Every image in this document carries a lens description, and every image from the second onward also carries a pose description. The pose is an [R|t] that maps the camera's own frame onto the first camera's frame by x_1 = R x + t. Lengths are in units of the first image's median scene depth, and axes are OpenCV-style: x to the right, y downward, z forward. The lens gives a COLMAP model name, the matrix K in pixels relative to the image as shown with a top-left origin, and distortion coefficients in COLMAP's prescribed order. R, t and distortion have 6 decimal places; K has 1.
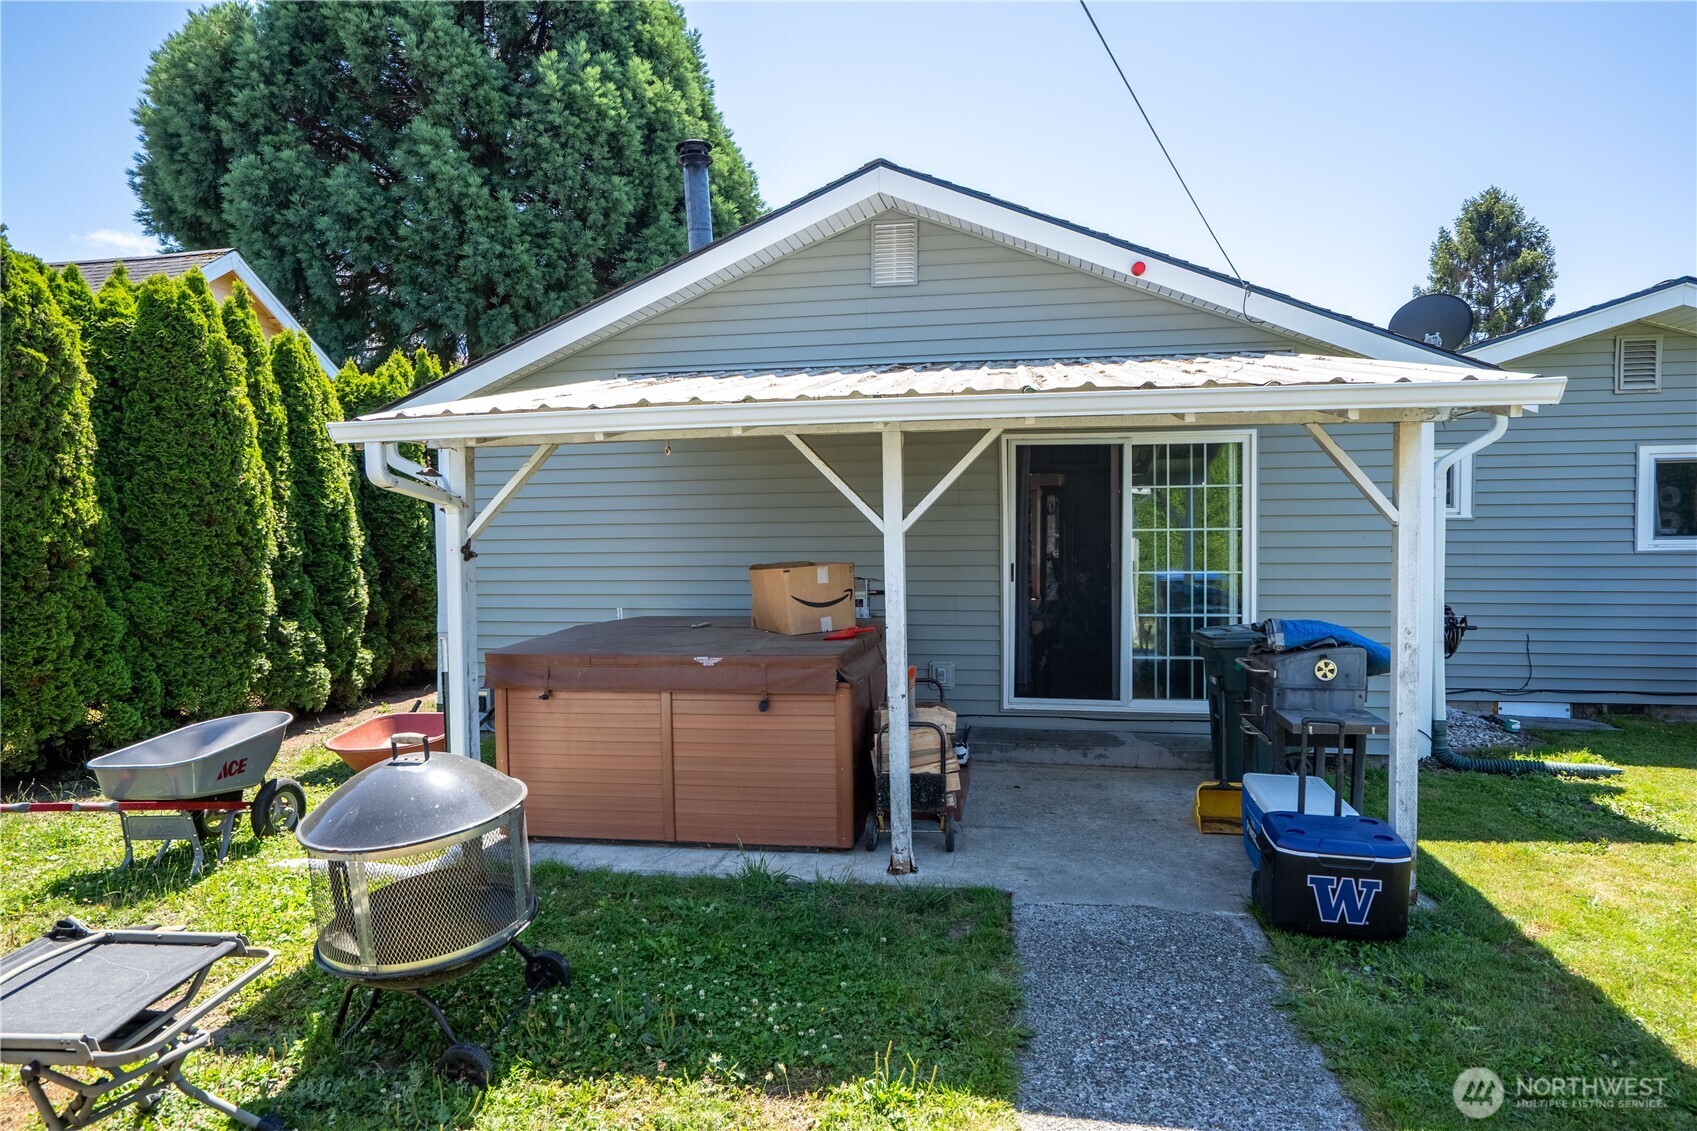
lens RADIAL K [[986.3, 0, 859.1], [0, 986.3, 579.4], [0, 0, 1]] dist [0.001941, 0.001312]
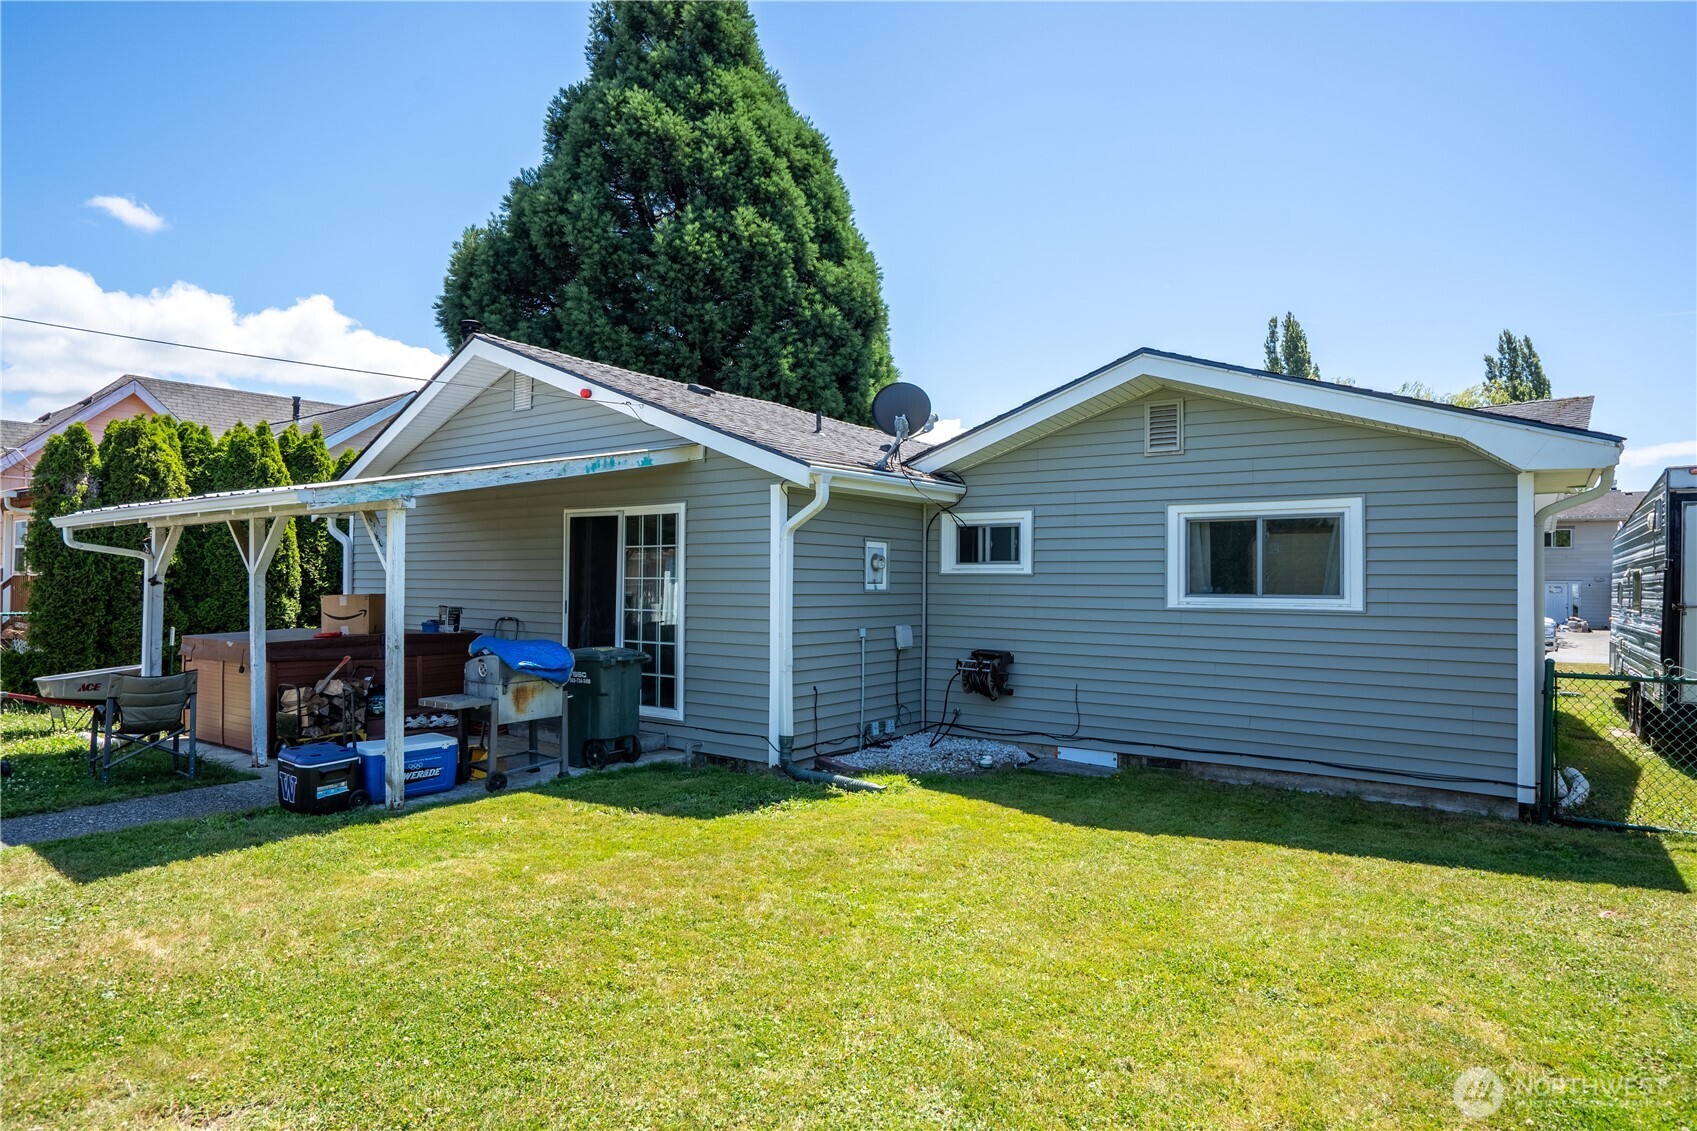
lens RADIAL K [[937.0, 0, 810.2], [0, 937.0, 574.2], [0, 0, 1]] dist [0.008962, -0.002095]
pose [[0.892849, 0.014580, -0.450121, 0.486620], [-0.039295, 0.998186, -0.045611, -0.002556], [0.448639, 0.058412, 0.891802, -0.020258]]
